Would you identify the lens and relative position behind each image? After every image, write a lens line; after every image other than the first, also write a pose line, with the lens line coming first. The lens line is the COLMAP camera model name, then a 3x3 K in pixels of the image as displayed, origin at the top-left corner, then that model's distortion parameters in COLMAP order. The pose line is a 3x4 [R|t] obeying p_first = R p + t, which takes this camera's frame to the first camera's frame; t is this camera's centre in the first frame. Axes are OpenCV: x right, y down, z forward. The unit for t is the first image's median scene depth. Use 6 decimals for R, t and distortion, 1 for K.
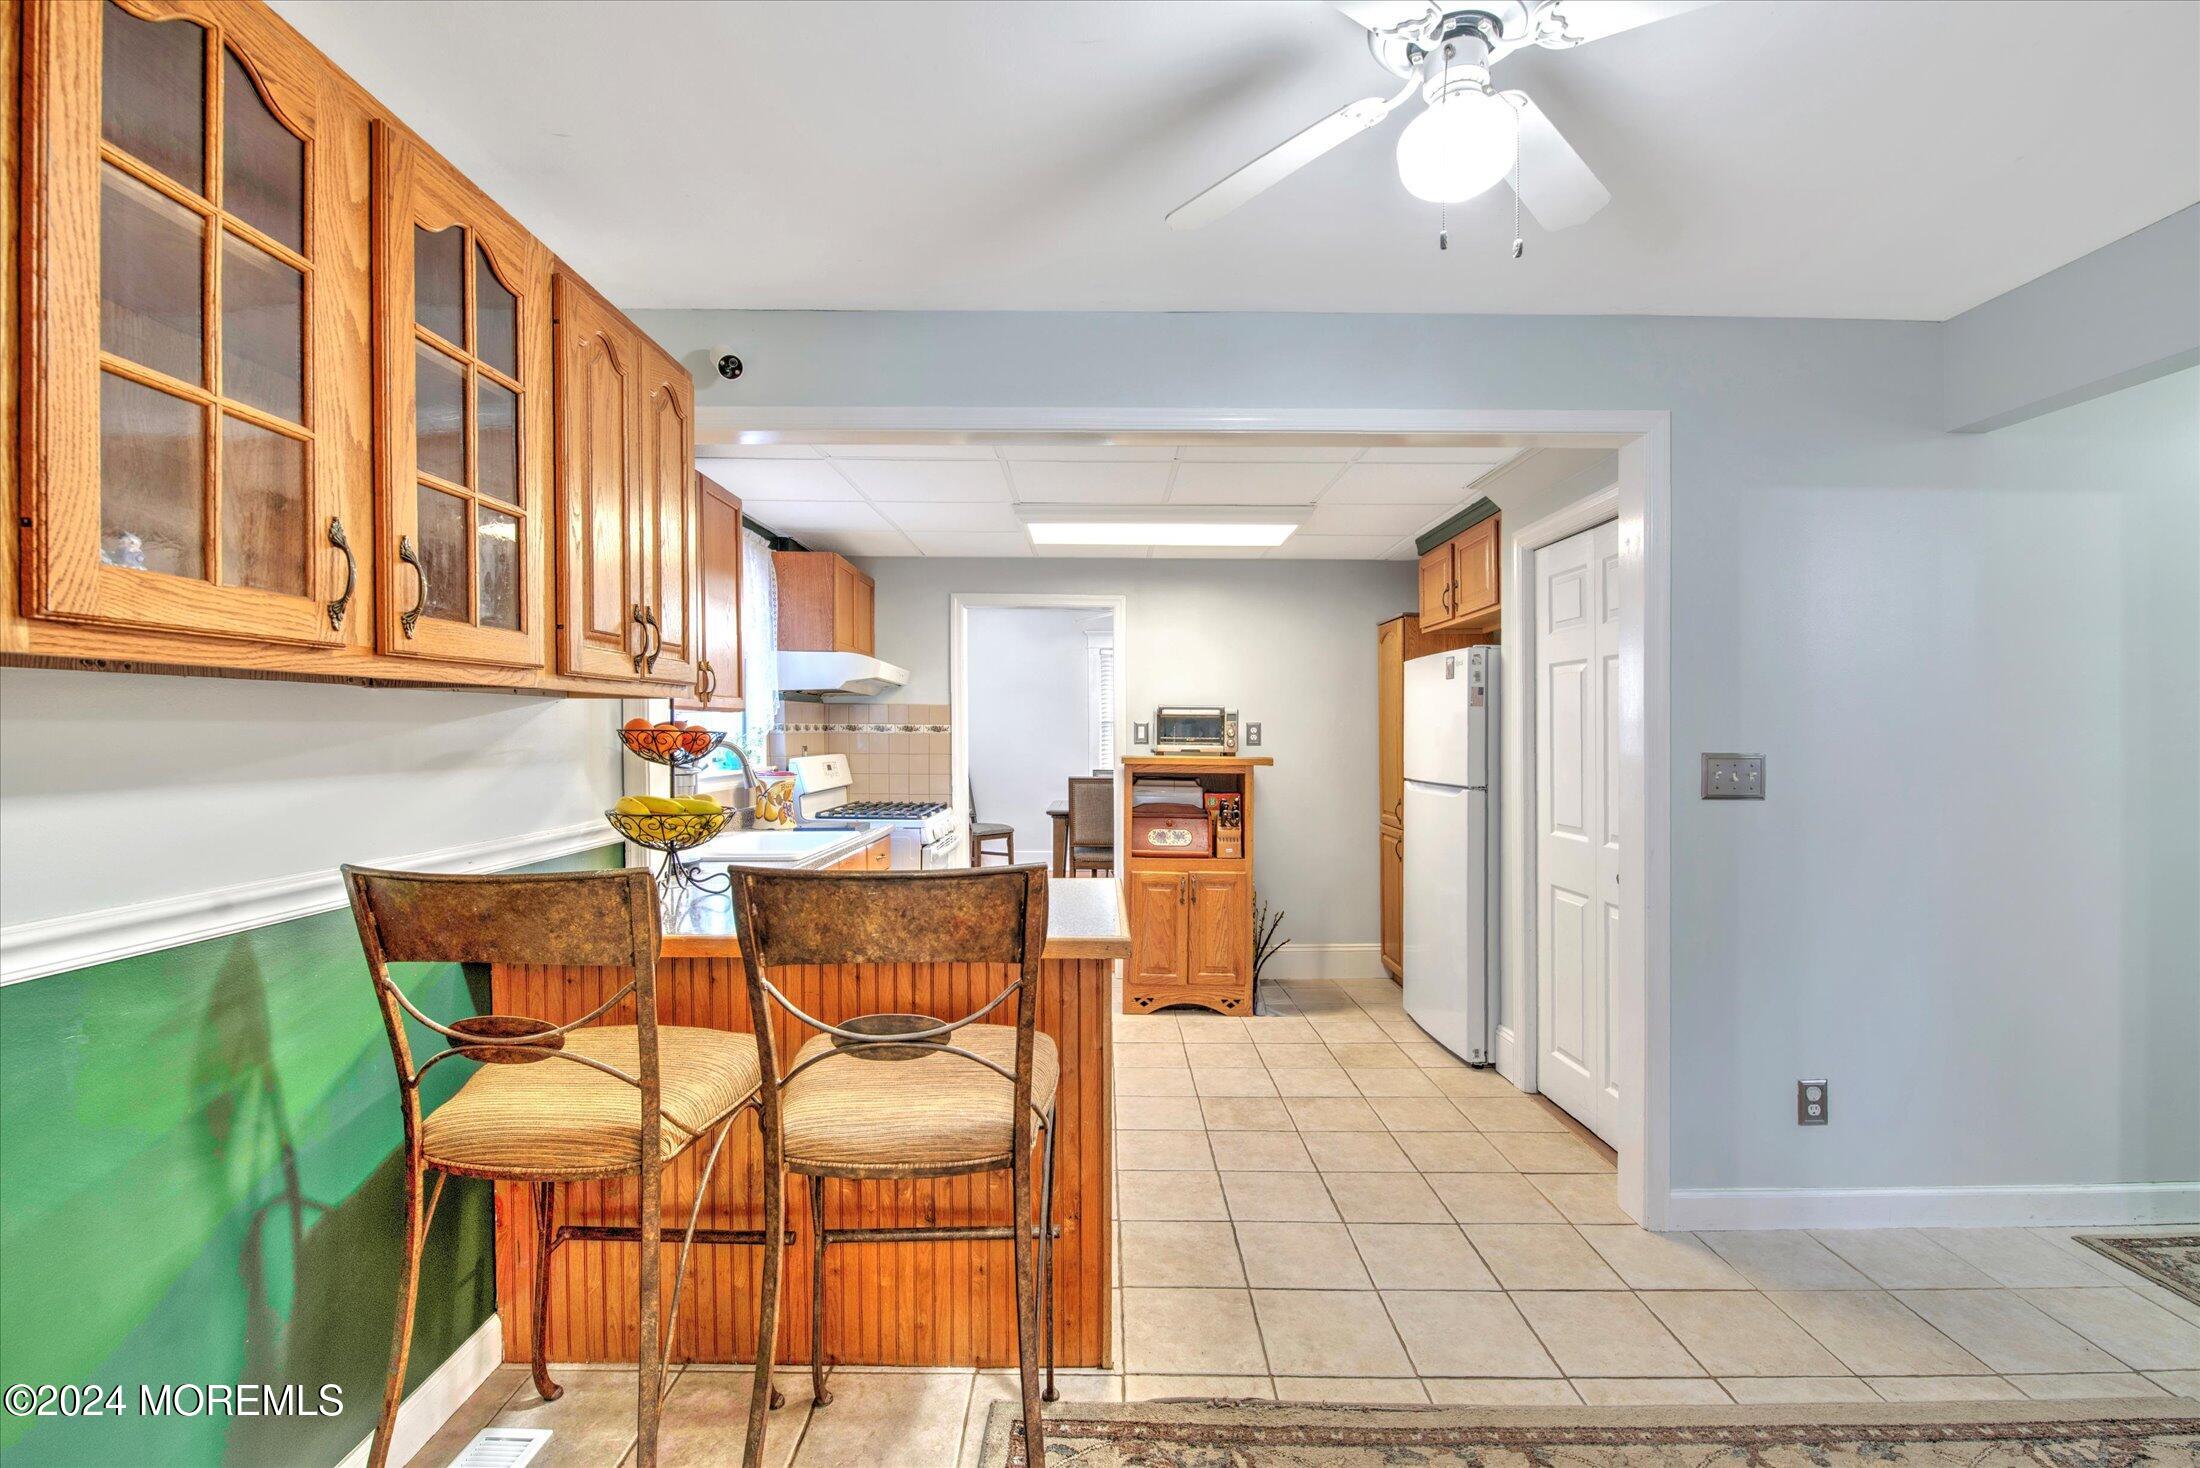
lens RADIAL K [[982.0, 0, 1097.6], [0, 982.0, 741.8], [0, 0, 1]] dist [0.002087, -0.000461]
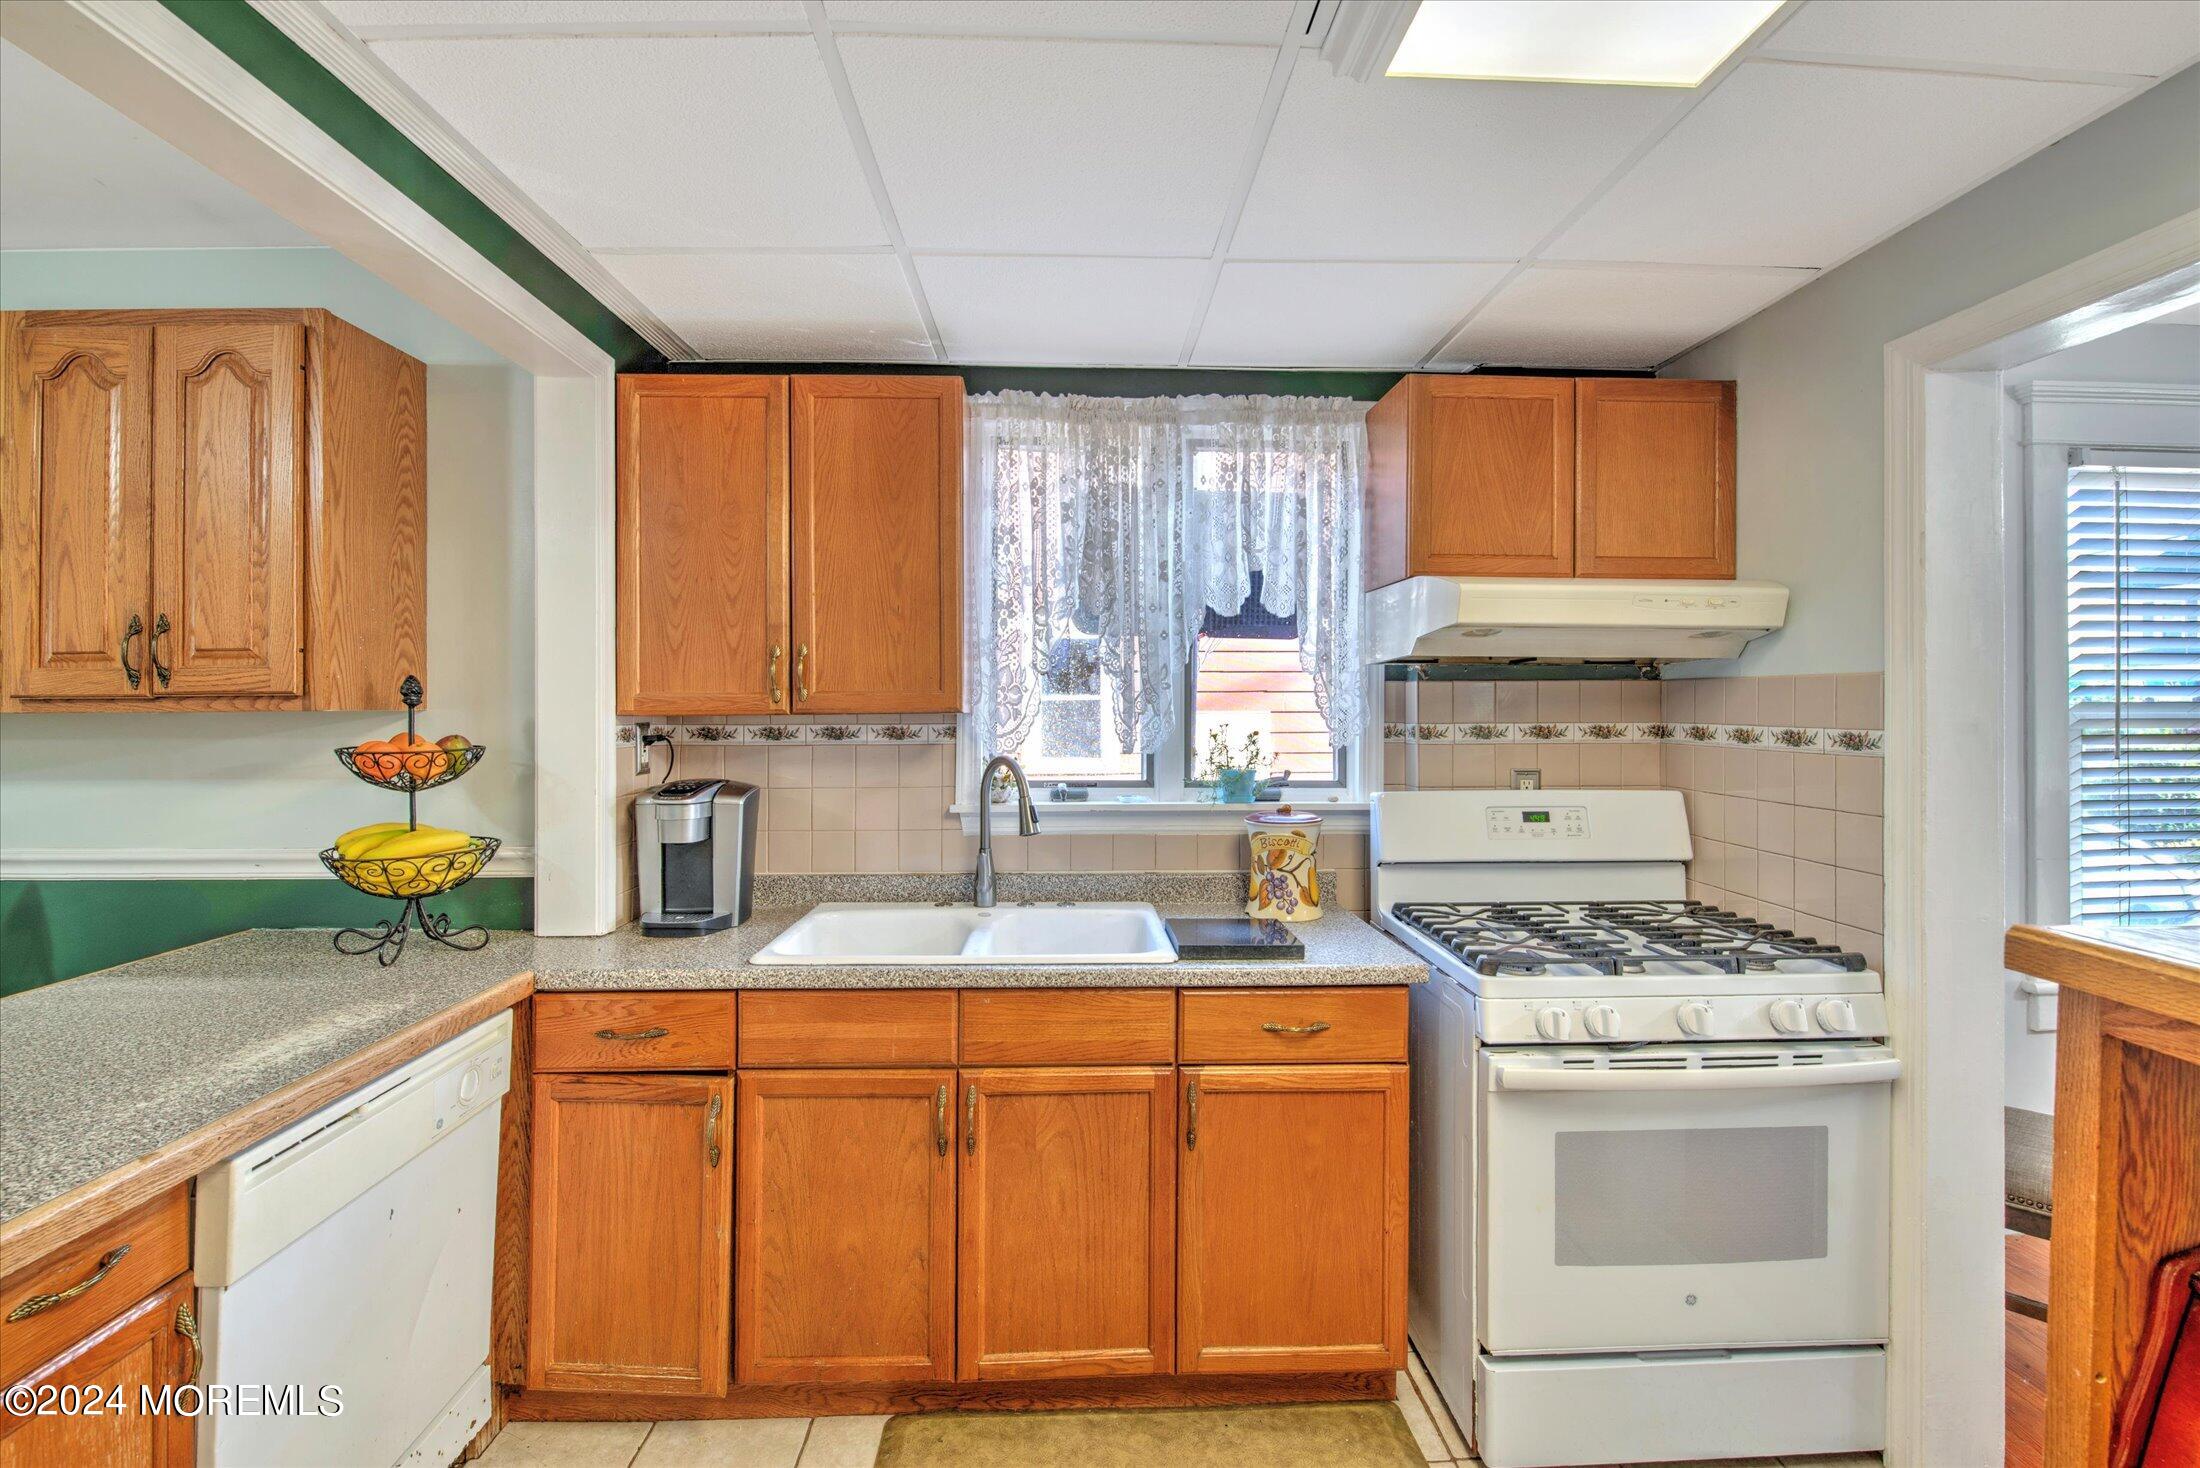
lens RADIAL K [[982.0, 0, 1046.8], [0, 982.0, 698.6], [0, 0, 1]] dist [0.002087, -0.000461]
pose [[0.037088, -0.010961, -0.999252, 0.211346], [-0.006987, 0.999913, -0.011227, -0.026923], [0.999288, 0.007399, 0.037008, 0.825492]]
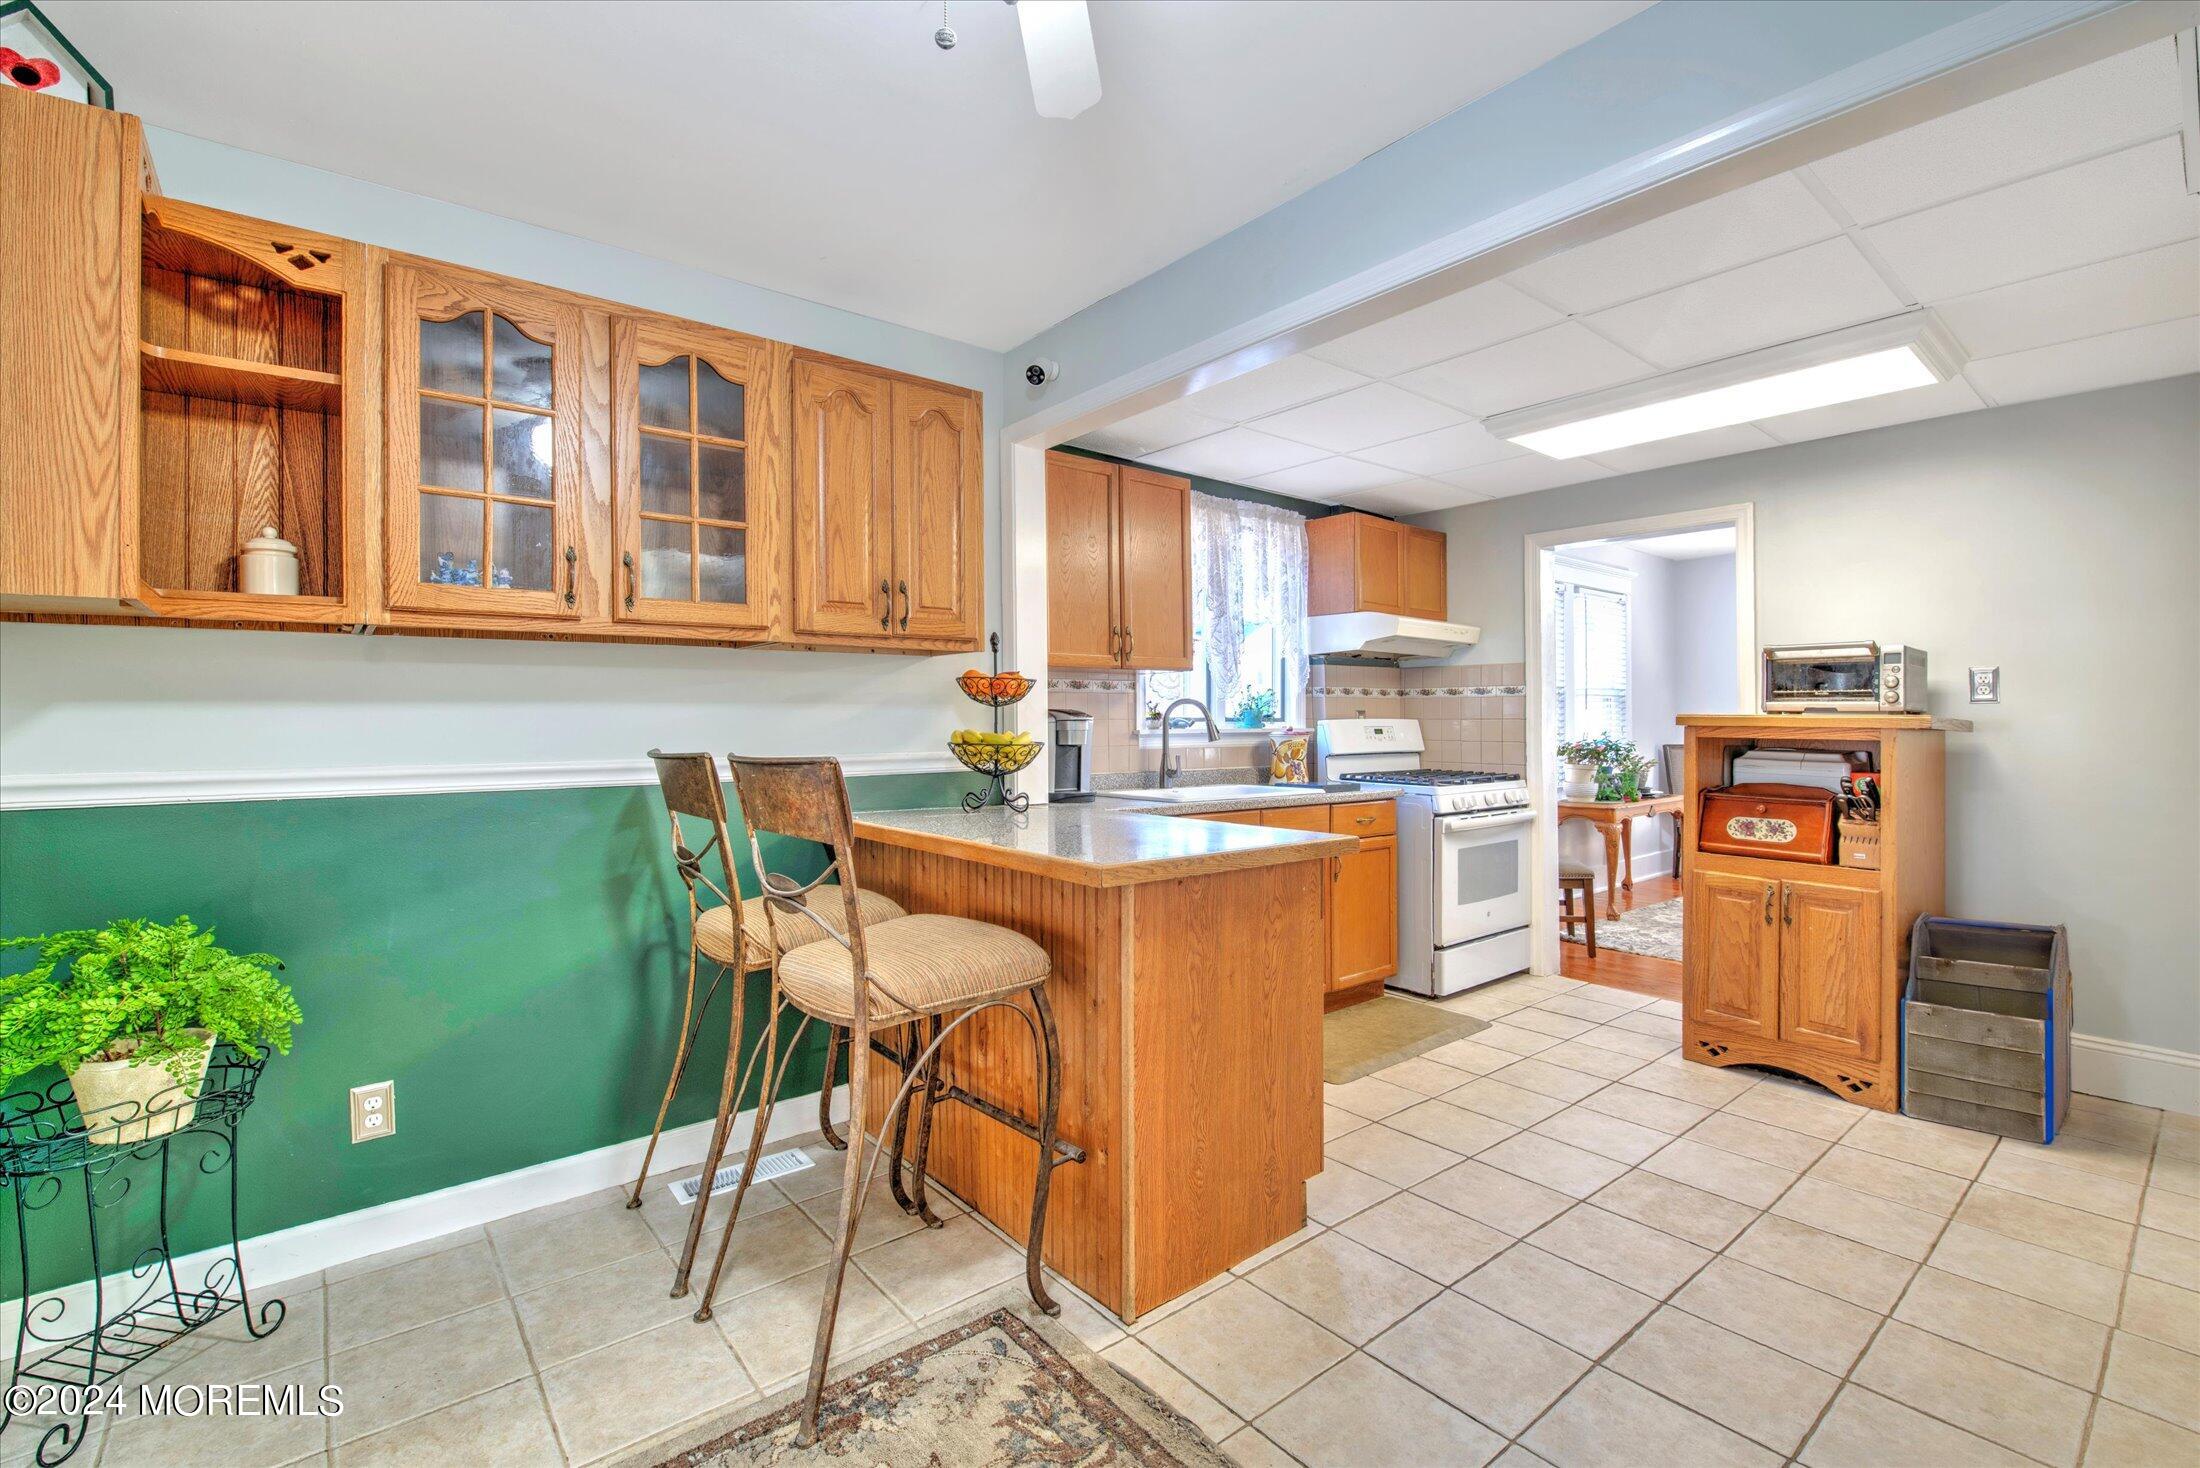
lens RADIAL K [[982.0, 0, 1058.8], [0, 982.0, 718.3], [0, 0, 1]] dist [0.002087, -0.000461]
pose [[0.623585, -0.004638, -0.781742, 0.322193], [-0.005885, 0.999926, -0.010627, 0.027741], [0.781734, 0.011227, 0.623511, 0.157191]]
